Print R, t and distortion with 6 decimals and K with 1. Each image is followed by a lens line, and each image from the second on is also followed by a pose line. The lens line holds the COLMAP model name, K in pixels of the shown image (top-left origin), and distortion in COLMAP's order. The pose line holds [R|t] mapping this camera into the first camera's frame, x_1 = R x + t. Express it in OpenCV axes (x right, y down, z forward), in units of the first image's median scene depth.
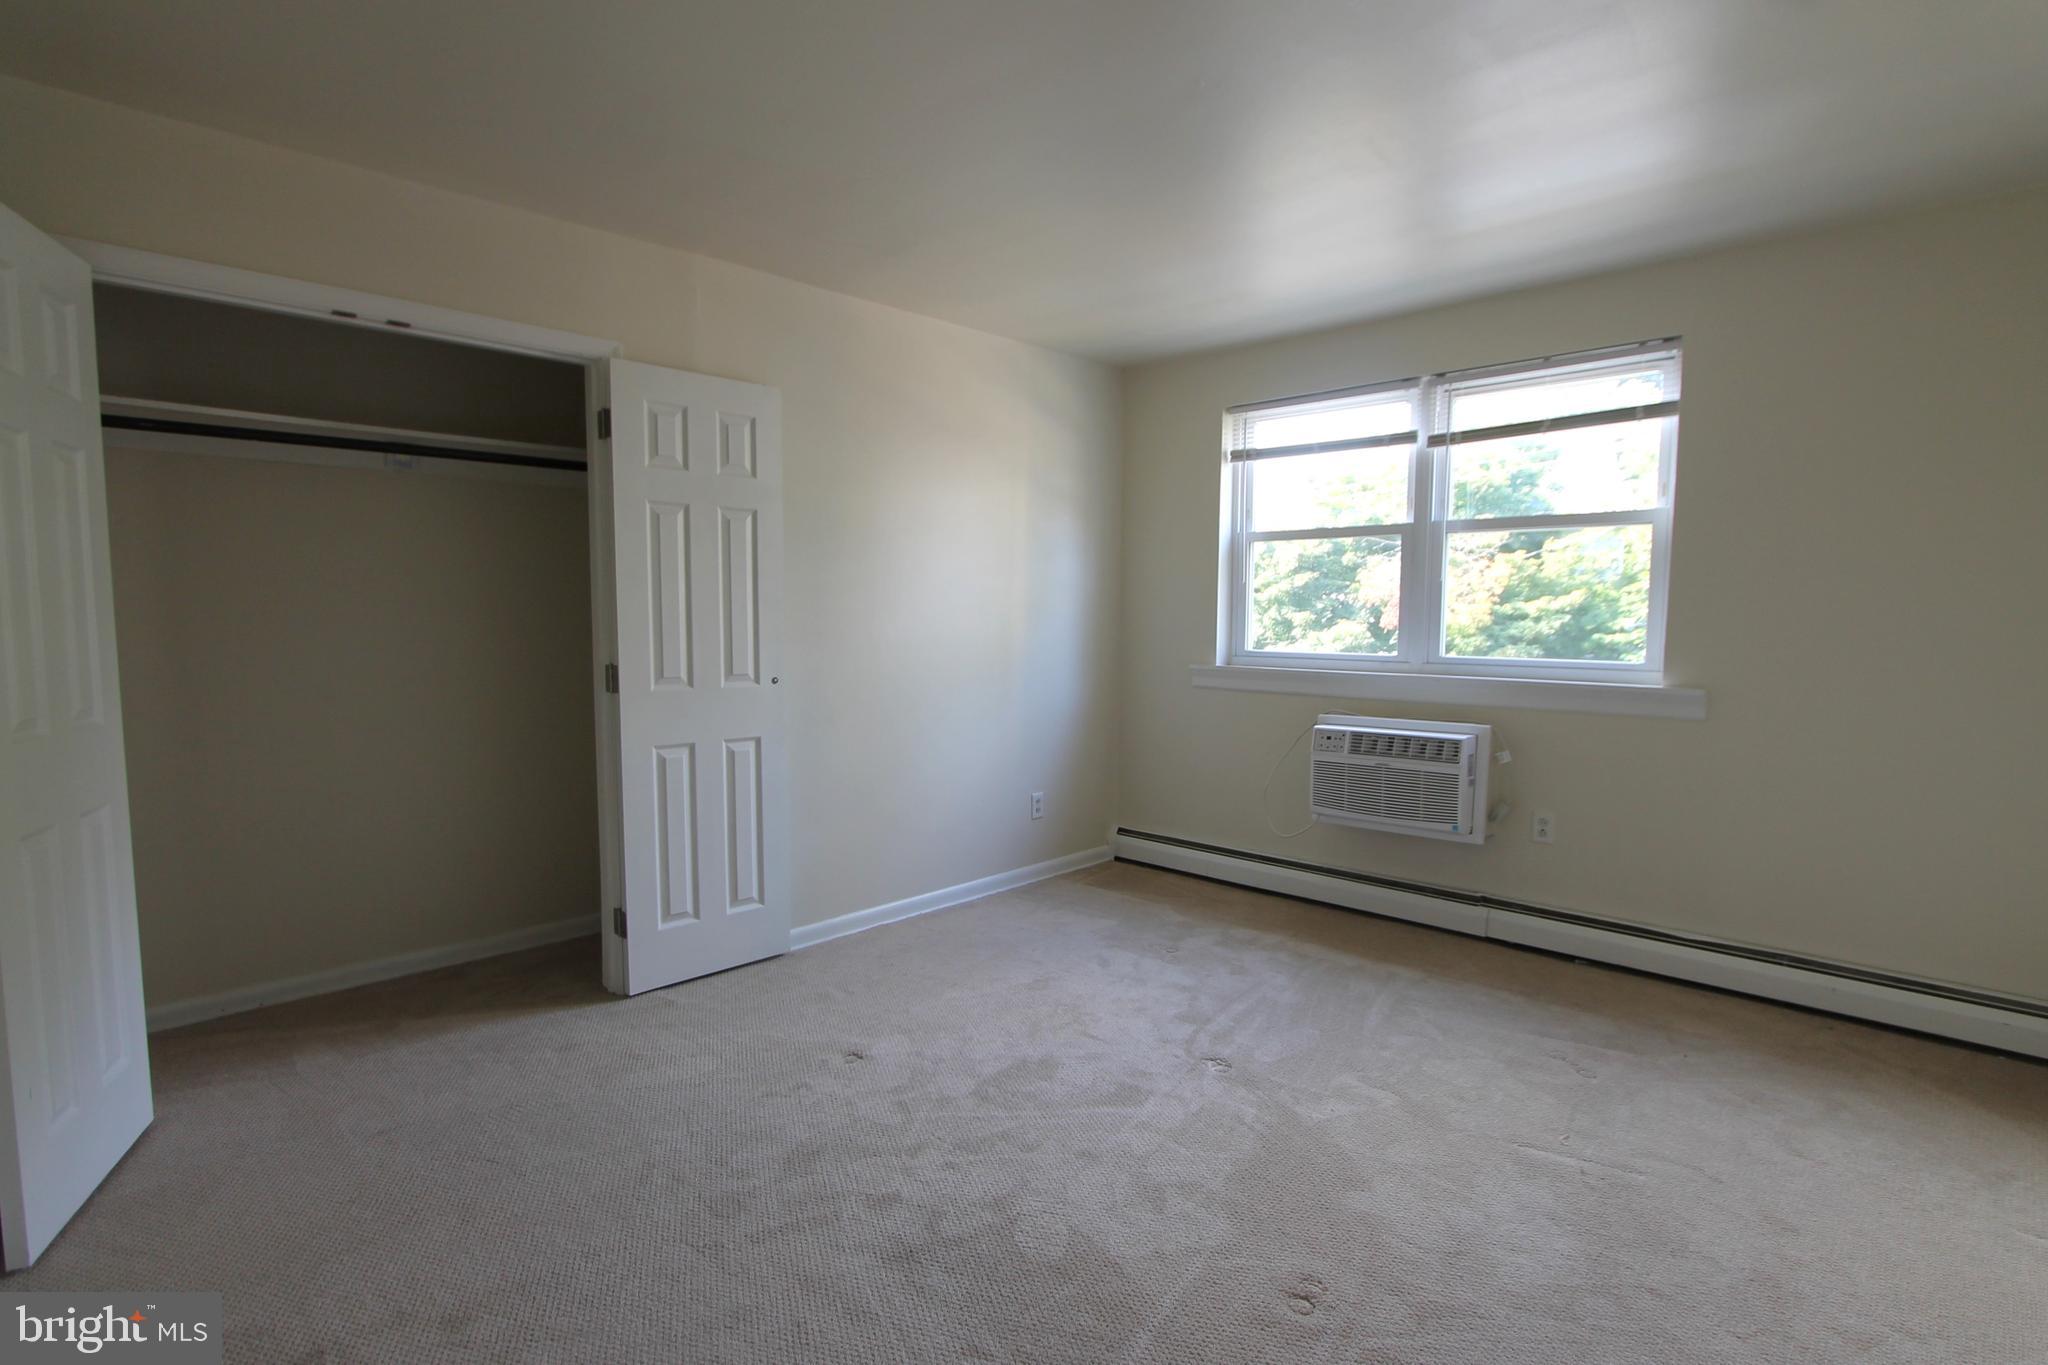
lens RADIAL K [[999.6, 0, 1036.6], [0, 999.6, 698.9], [0, 0, 1]] dist [-0.016360, 0.001719]
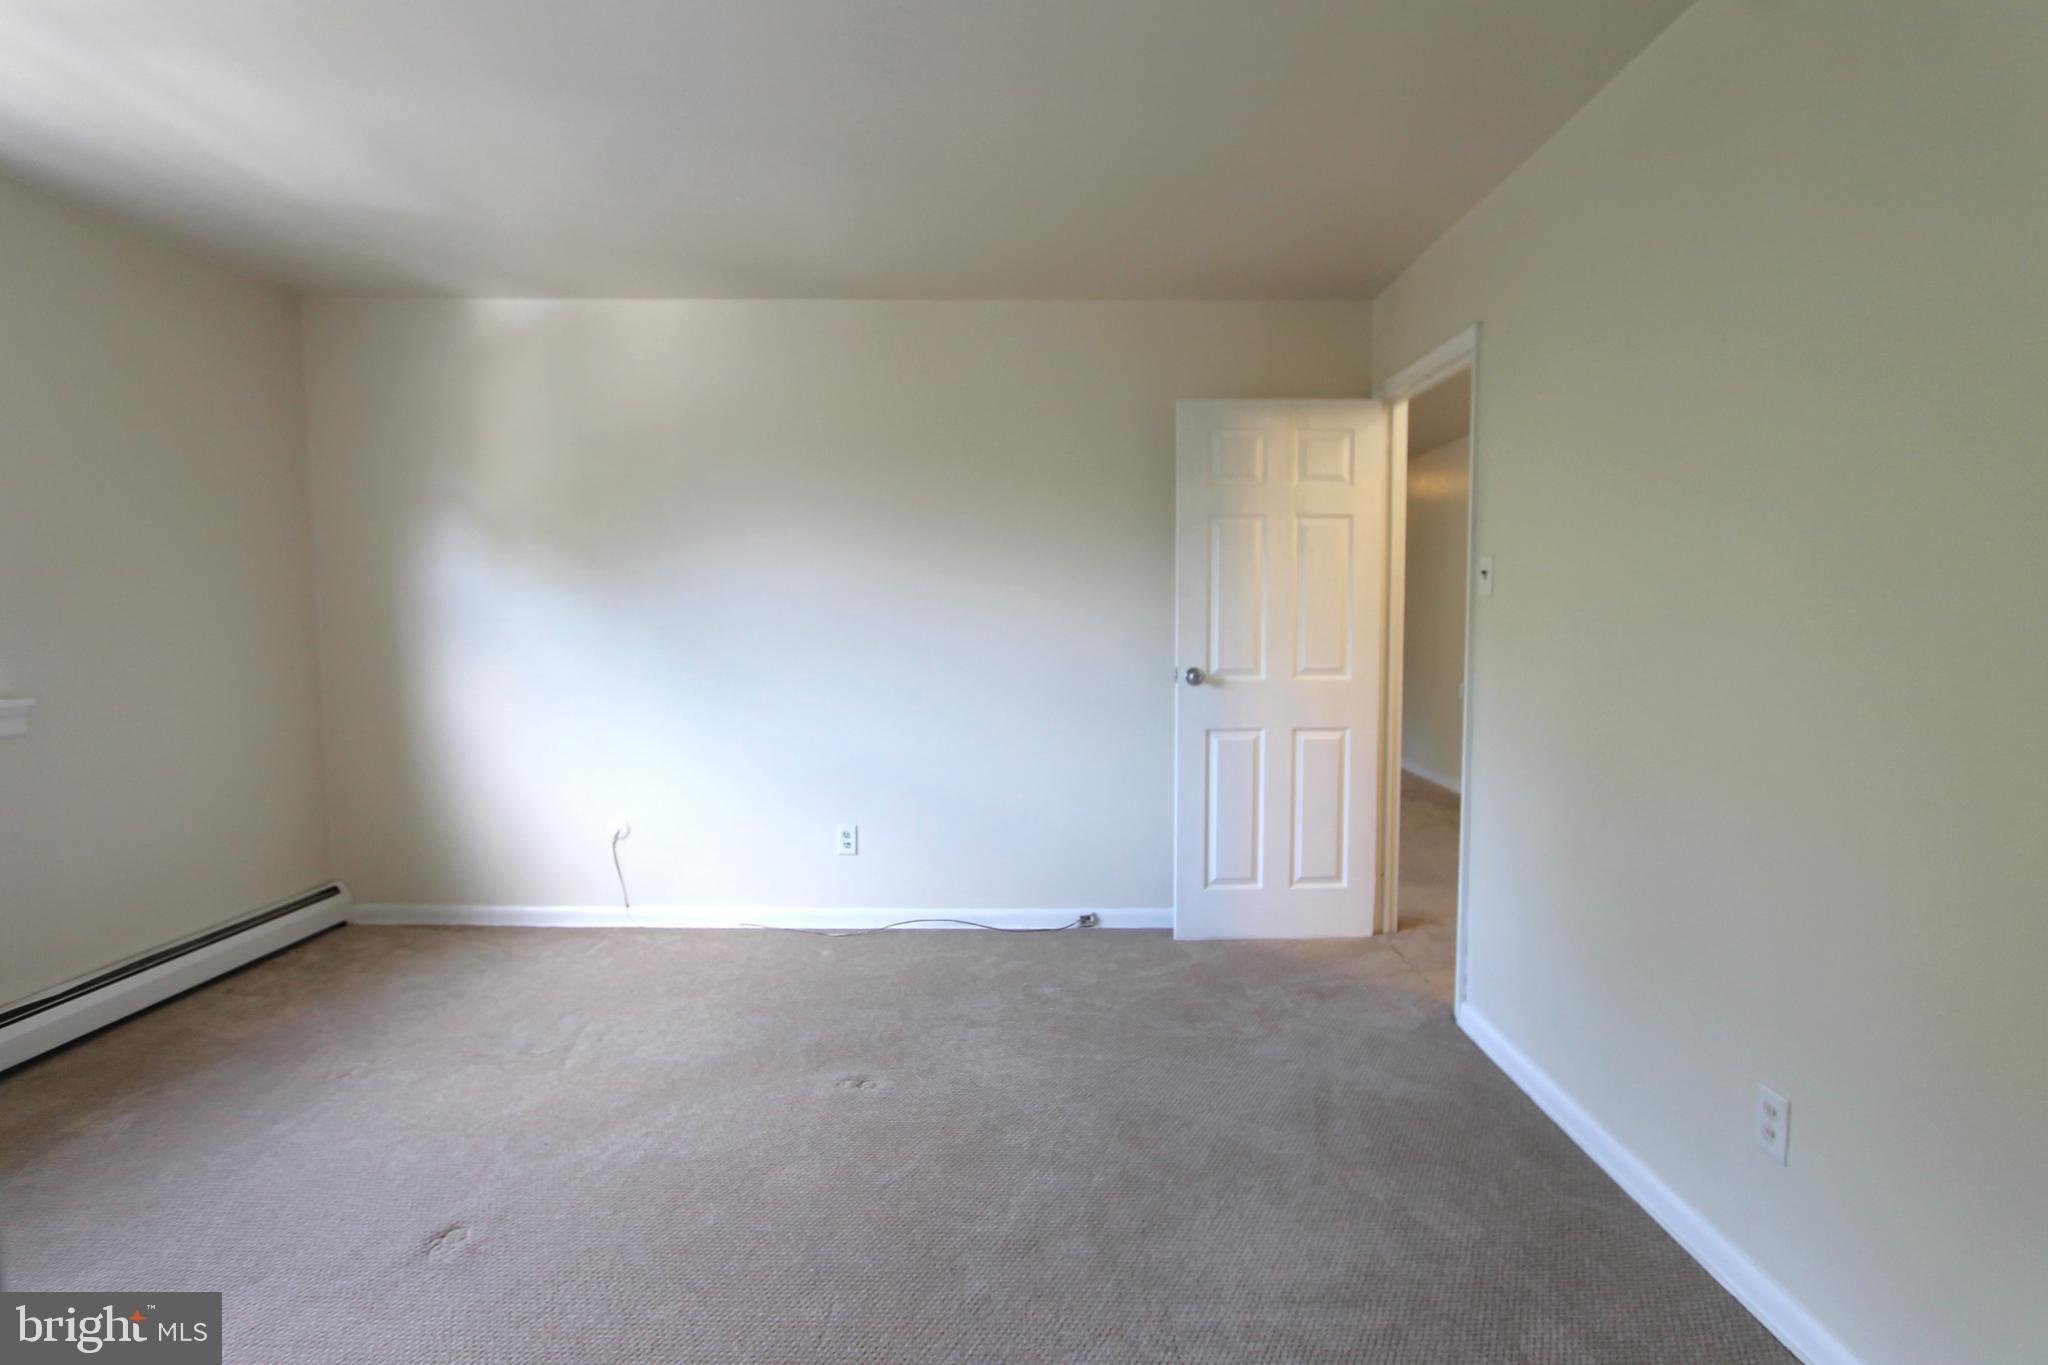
lens RADIAL K [[982.0, 0, 1031.0], [0, 982.0, 688.3], [0, 0, 1]] dist [-0.023440, 0.005784]
pose [[-0.683748, -0.060750, 0.727185, -0.473129], [0.060600, 0.988359, 0.139549, -0.075974], [-0.727197, 0.139484, -0.672107, 0.900754]]
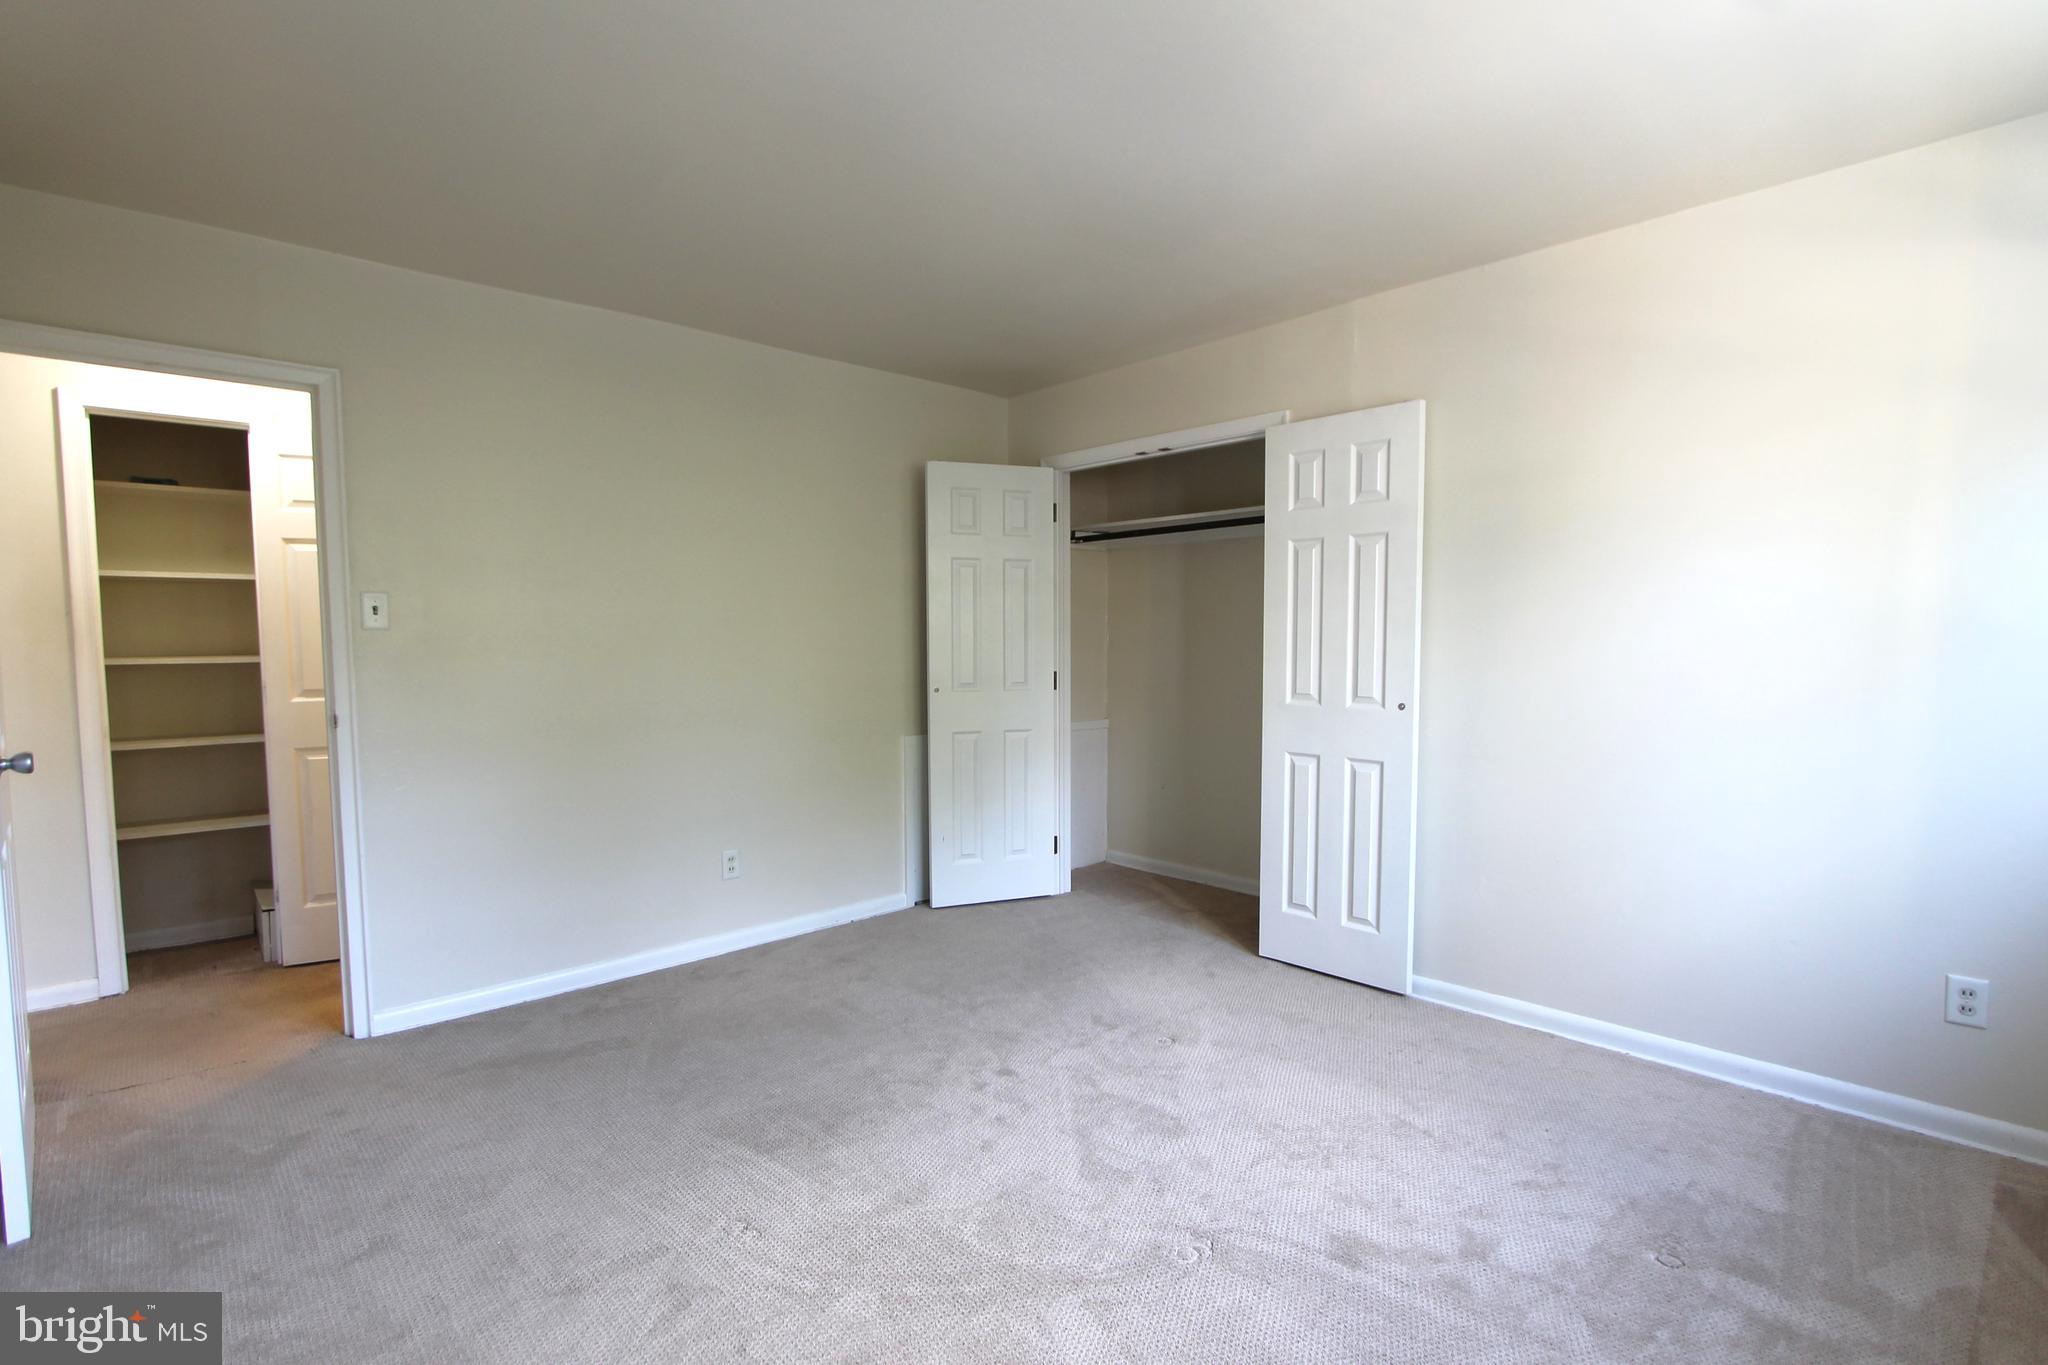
lens RADIAL K [[974.7, 0, 1035.3], [0, 974.7, 695.7], [0, 0, 1]] dist [-0.020943, 0.004583]
pose [[-0.053679, 0.058674, -0.996833, 0.710514], [-0.083184, 0.994540, 0.063018, -0.060477], [0.995087, 0.086303, -0.048505, 0.715460]]
